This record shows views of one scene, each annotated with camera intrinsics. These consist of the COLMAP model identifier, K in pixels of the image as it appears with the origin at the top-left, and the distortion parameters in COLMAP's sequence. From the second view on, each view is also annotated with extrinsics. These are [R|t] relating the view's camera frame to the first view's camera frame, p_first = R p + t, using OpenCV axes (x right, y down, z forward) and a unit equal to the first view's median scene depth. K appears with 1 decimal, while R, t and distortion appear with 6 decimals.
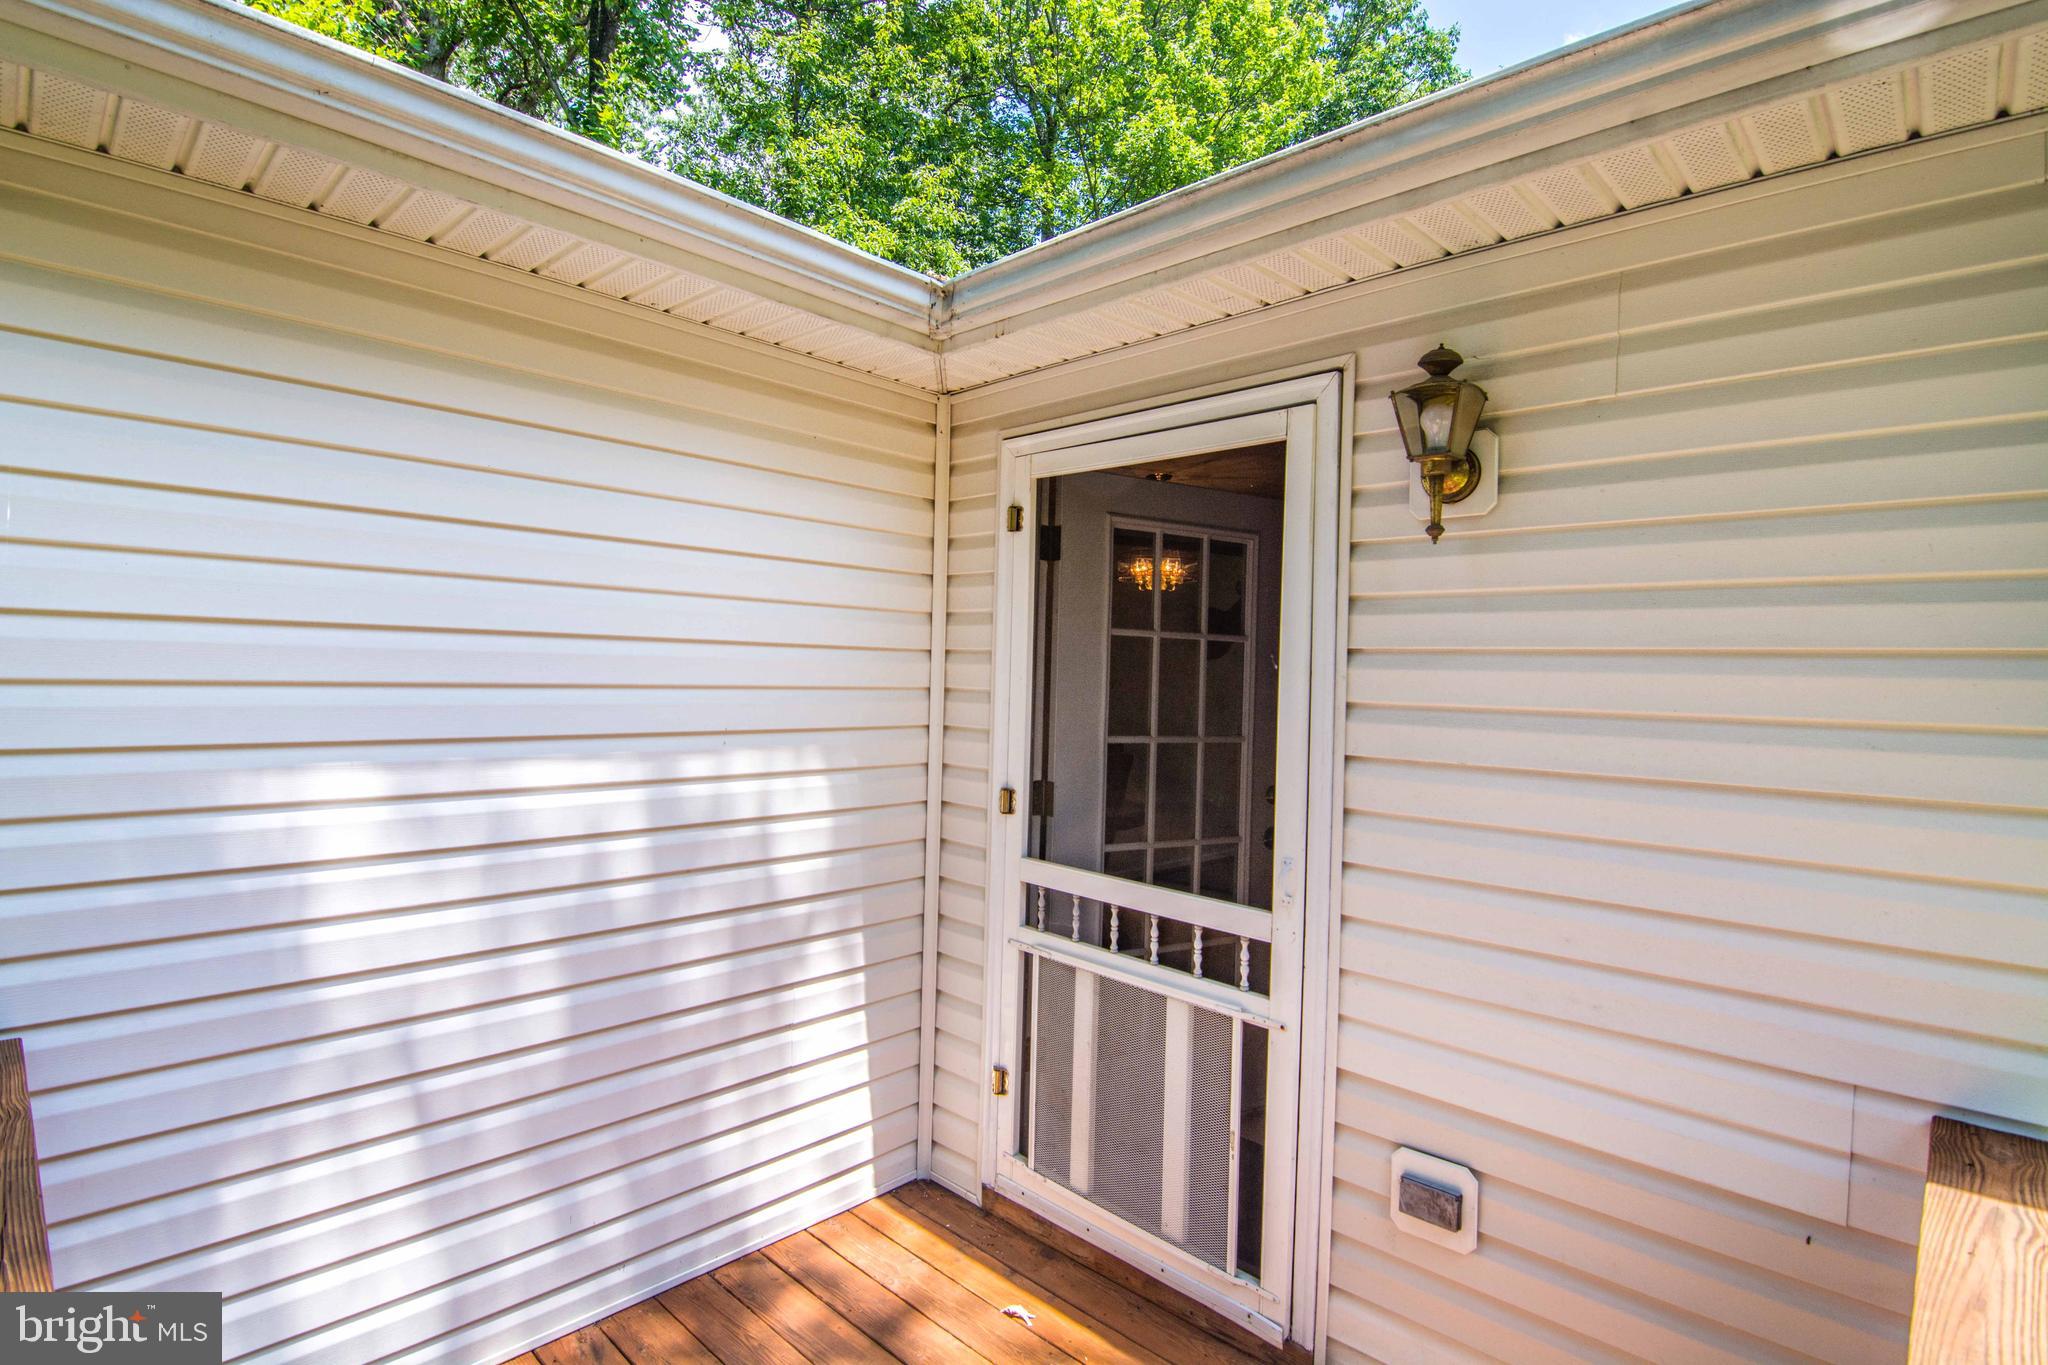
lens RADIAL K [[996.8, 0, 1021.0], [0, 996.8, 676.4], [0, 0, 1]] dist [-0.000899, -0.013882]
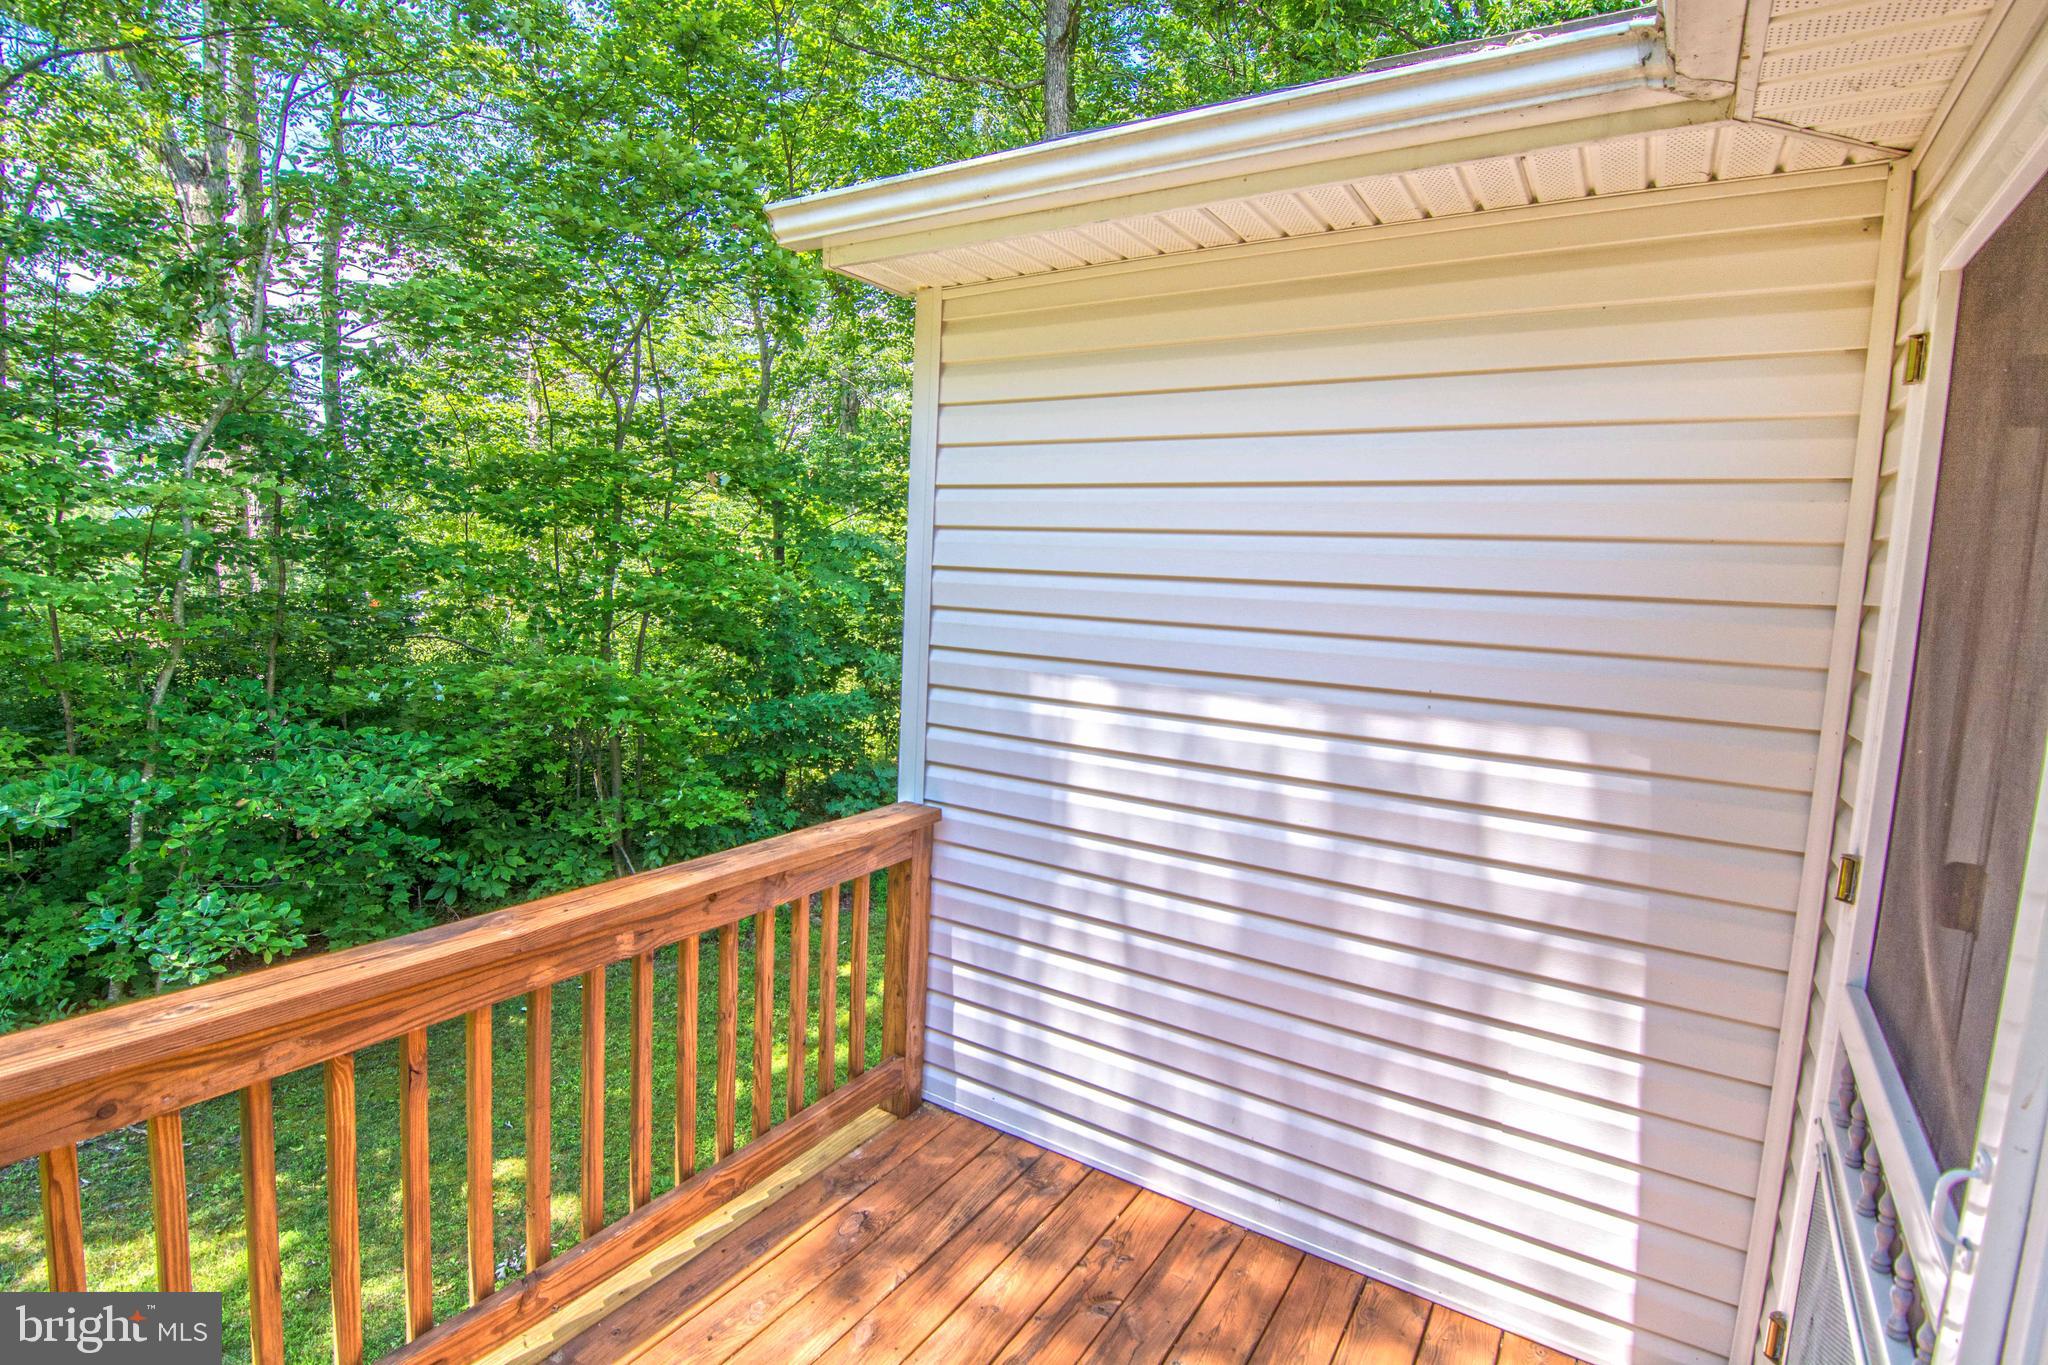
lens RADIAL K [[980.2, 0, 1023.9], [0, 980.2, 687.4], [0, 0, 1]] dist [-0.028894, -0.000213]
pose [[0.195711, 0.081595, -0.977261, 0.485750], [-0.054843, 0.995884, 0.072167, 0.008848], [0.979127, 0.039472, 0.199380, 0.519670]]
